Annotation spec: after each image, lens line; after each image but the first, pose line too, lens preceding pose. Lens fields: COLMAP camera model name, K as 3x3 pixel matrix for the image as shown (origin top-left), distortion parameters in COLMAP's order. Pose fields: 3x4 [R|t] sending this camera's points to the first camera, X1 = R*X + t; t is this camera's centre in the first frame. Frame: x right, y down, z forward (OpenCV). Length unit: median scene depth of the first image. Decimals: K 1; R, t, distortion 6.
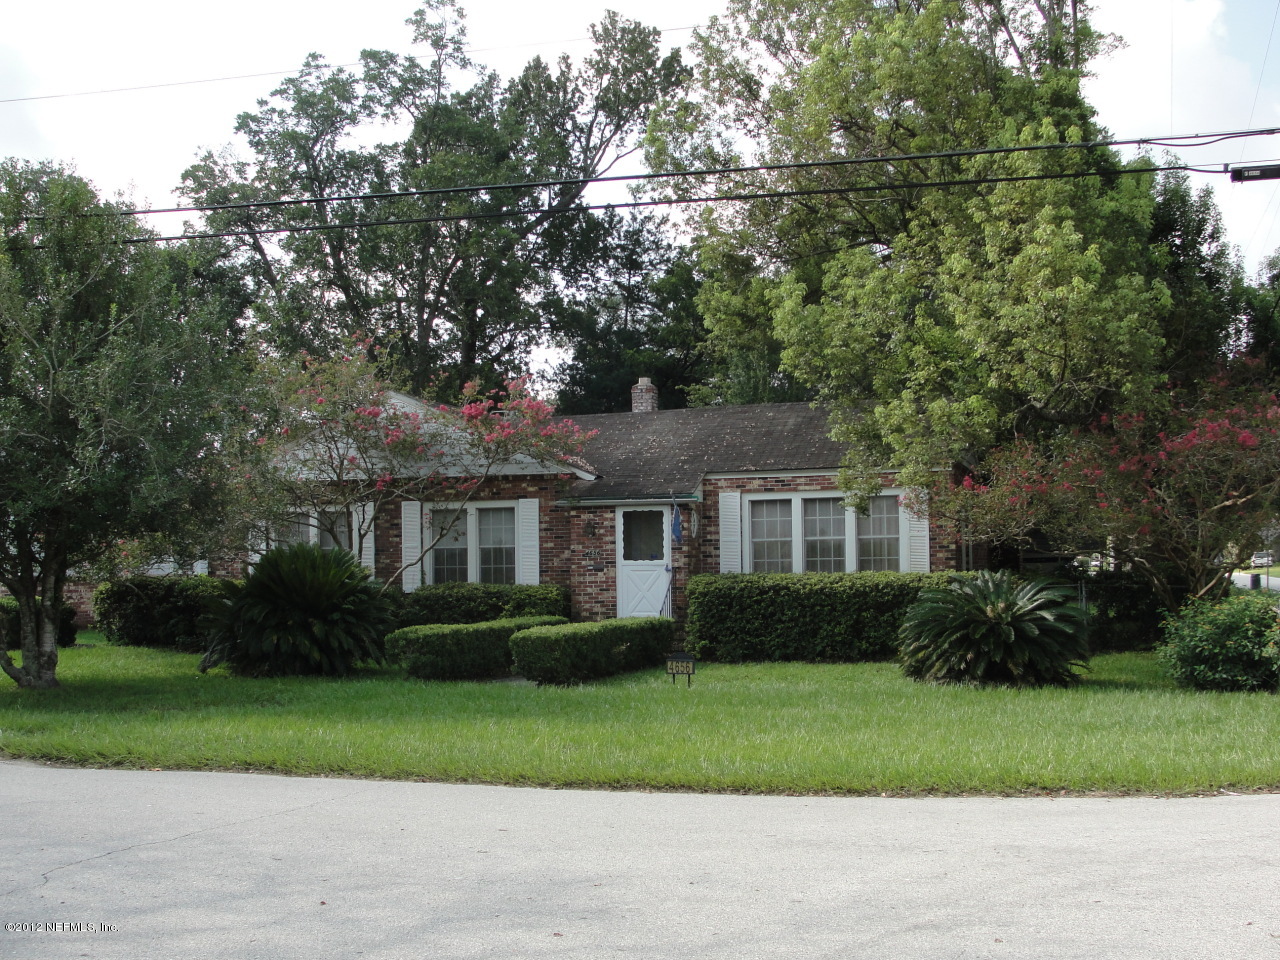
lens RADIAL K [[1459.5, 0, 653.8], [0, 1459.5, 487.5], [0, 0, 1]] dist [-0.205809, 0.251387]
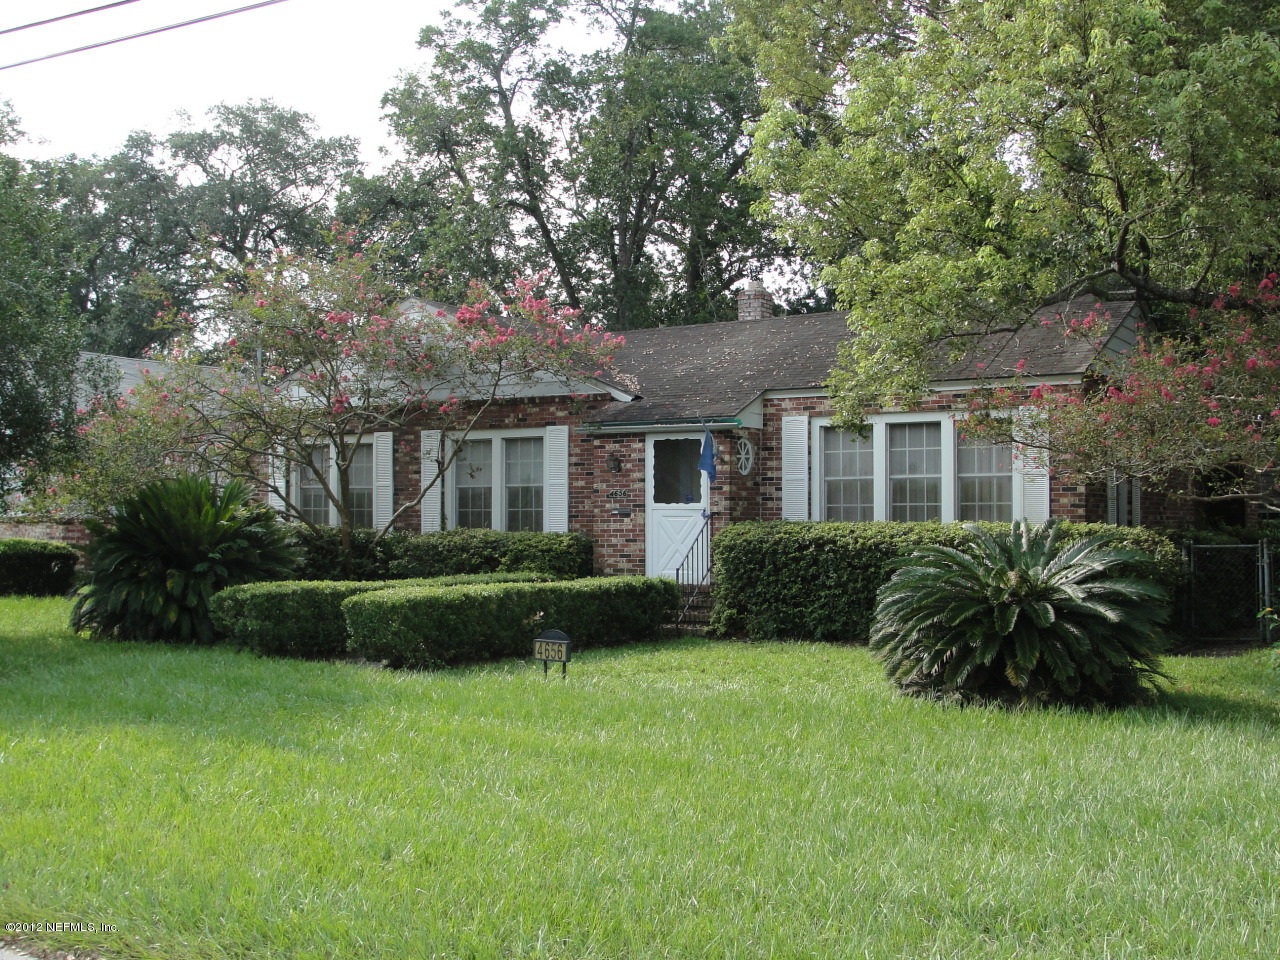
lens RADIAL K [[1459.5, 0, 653.8], [0, 1459.5, 487.5], [0, 0, 1]] dist [-0.205809, 0.251387]
pose [[0.970995, 0.008073, -0.238962, 0.163796], [-0.000274, 0.999467, 0.032655, 0.015990], [0.239098, -0.031642, 0.970480, 0.240611]]
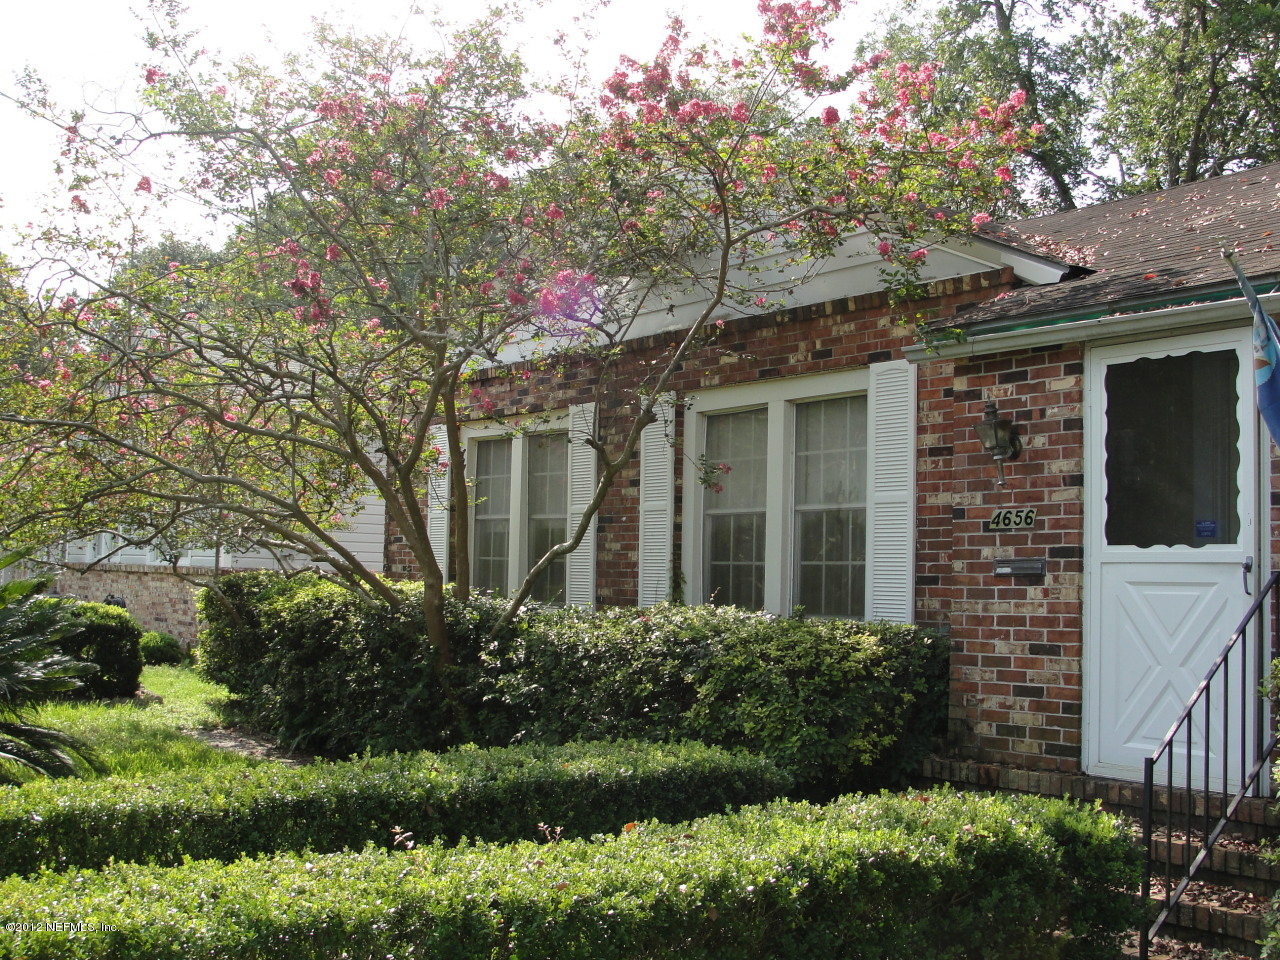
lens RADIAL K [[1459.5, 0, 653.8], [0, 1459.5, 487.5], [0, 0, 1]] dist [-0.205809, 0.251387]
pose [[0.801462, -0.007794, -0.597994, 0.070545], [0.001055, 0.999932, -0.011618, 0.041864], [0.598044, 0.008680, 0.801416, 0.728034]]
